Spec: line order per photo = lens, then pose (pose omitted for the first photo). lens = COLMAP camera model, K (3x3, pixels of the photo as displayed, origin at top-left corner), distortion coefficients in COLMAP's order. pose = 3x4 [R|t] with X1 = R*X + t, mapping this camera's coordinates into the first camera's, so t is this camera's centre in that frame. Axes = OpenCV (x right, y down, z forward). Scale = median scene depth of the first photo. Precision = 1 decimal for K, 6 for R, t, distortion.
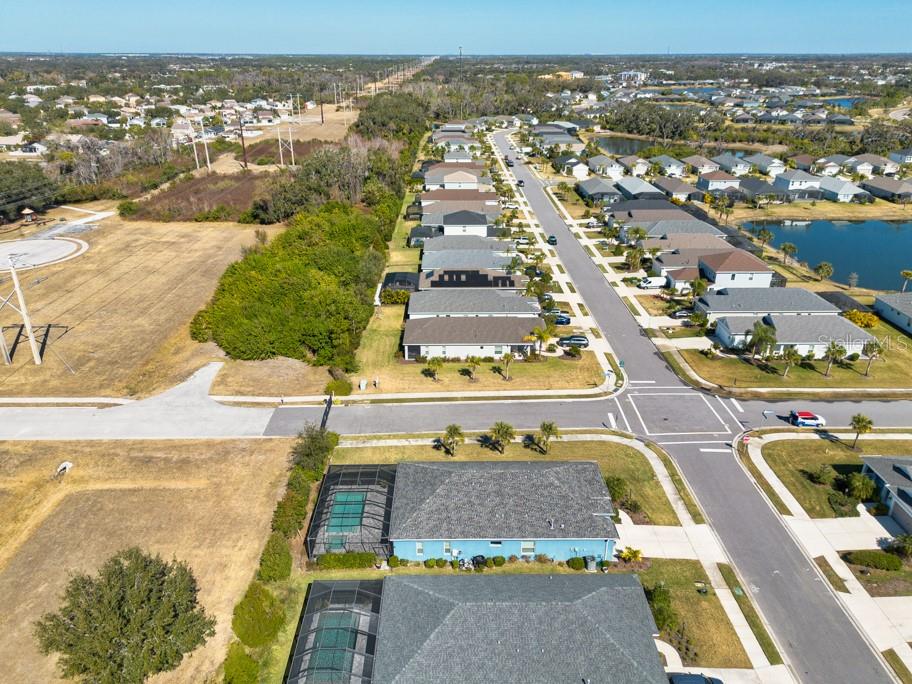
lens RADIAL K [[673.8, 0, 456.0], [0, 673.8, 342.0], [0, 0, 1]] dist [0.081311, -0.093520]
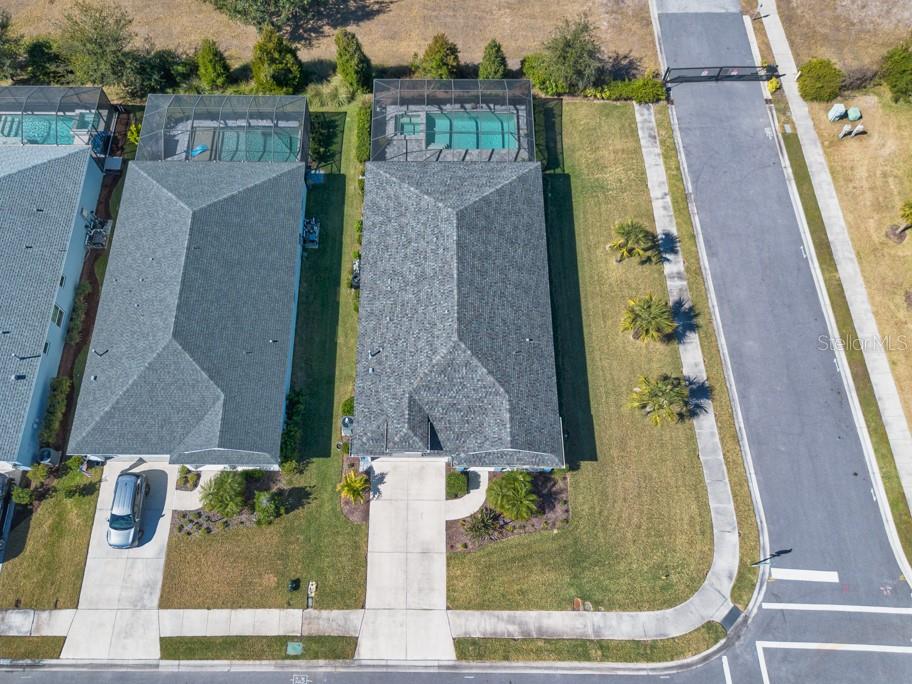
lens RADIAL K [[709.3, 0, 425.8], [0, 709.3, 304.4], [0, 0, 1]] dist [0.056965, -0.045407]
pose [[-0.024747, 0.912904, -0.407424, 0.284784], [-0.393055, 0.365841, 0.843604, -0.275012], [0.919182, 0.181017, 0.349768, 0.599403]]
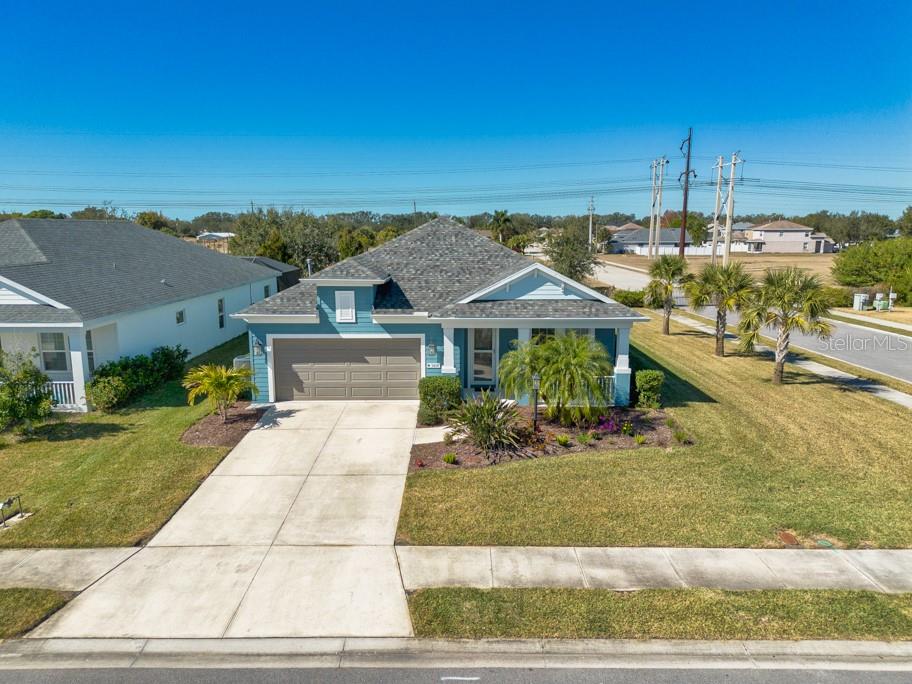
lens RADIAL K [[640.5, 0, 456.0], [0, 640.5, 342.0], [0, 0, 1]] dist [0.028912, -0.004082]
pose [[-0.025233, 0.167730, -0.985510, 0.413079], [-0.396766, 0.903173, 0.163875, 0.152192], [0.917573, 0.395152, 0.043760, 0.816729]]
